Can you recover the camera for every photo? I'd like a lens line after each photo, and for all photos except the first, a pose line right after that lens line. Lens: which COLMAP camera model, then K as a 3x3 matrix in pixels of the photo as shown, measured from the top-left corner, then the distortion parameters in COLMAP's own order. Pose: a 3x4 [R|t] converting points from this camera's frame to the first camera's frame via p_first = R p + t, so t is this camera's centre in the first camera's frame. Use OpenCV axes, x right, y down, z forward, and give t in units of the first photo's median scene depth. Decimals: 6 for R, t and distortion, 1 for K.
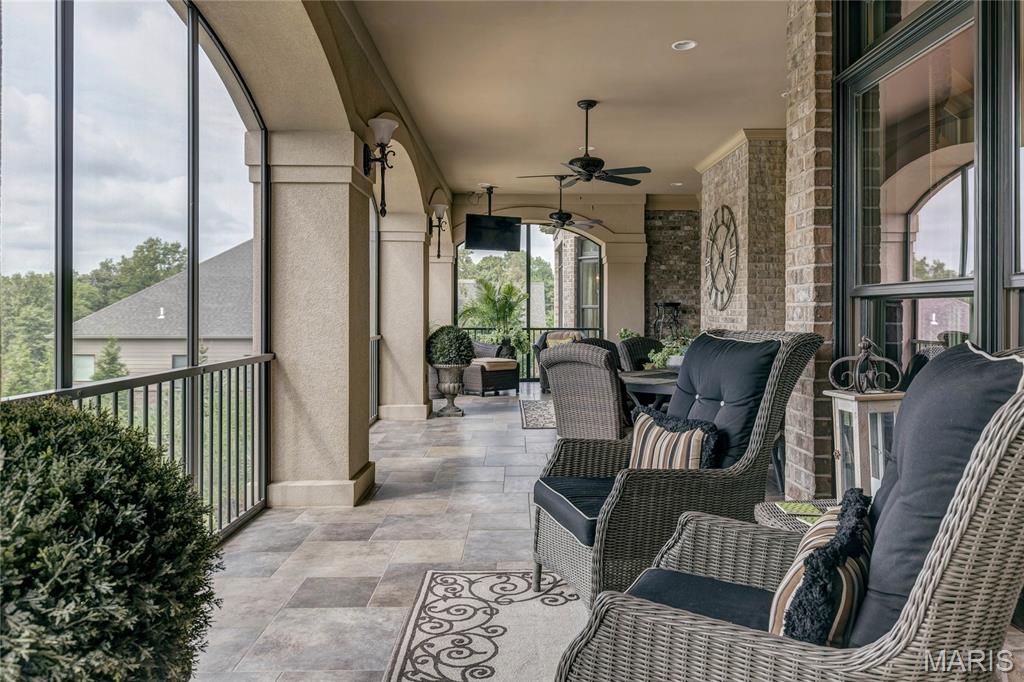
lens RADIAL K [[696.7, 0, 512.6], [0, 696.7, 338.0], [0, 0, 1]] dist [-0.023527, 0.008143]
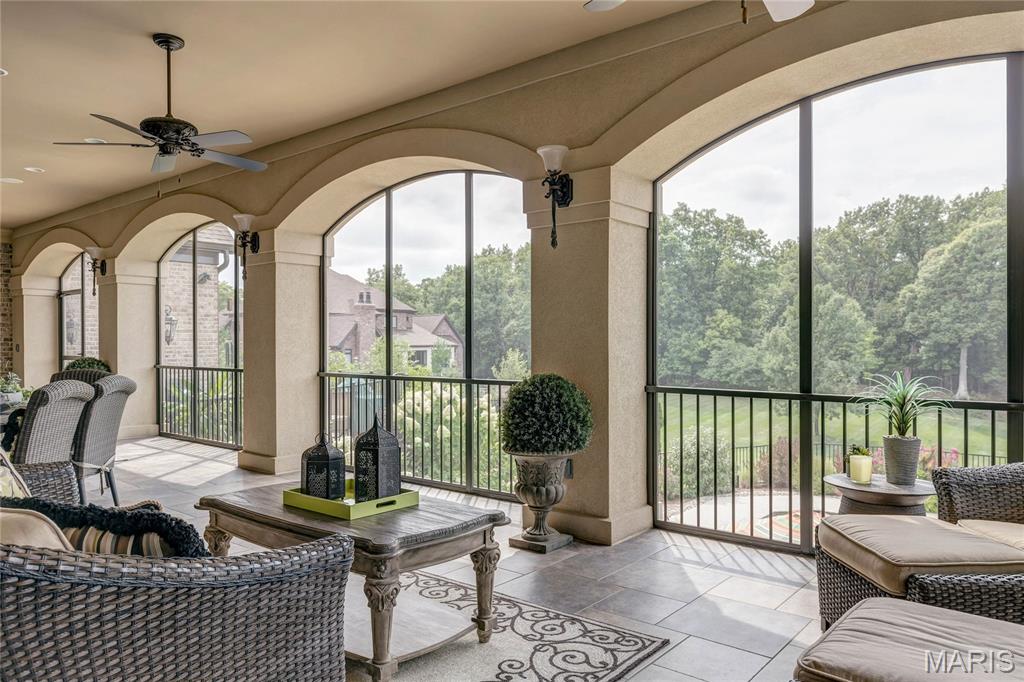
lens RADIAL K [[696.7, 0, 515.4], [0, 696.7, 343.4], [0, 0, 1]] dist [-0.023527, 0.008143]
pose [[-0.636624, -0.001822, -0.771172, 0.749205], [-0.002674, 0.999996, -0.000155, -0.044418], [0.771170, 0.001964, -0.636626, 1.564691]]
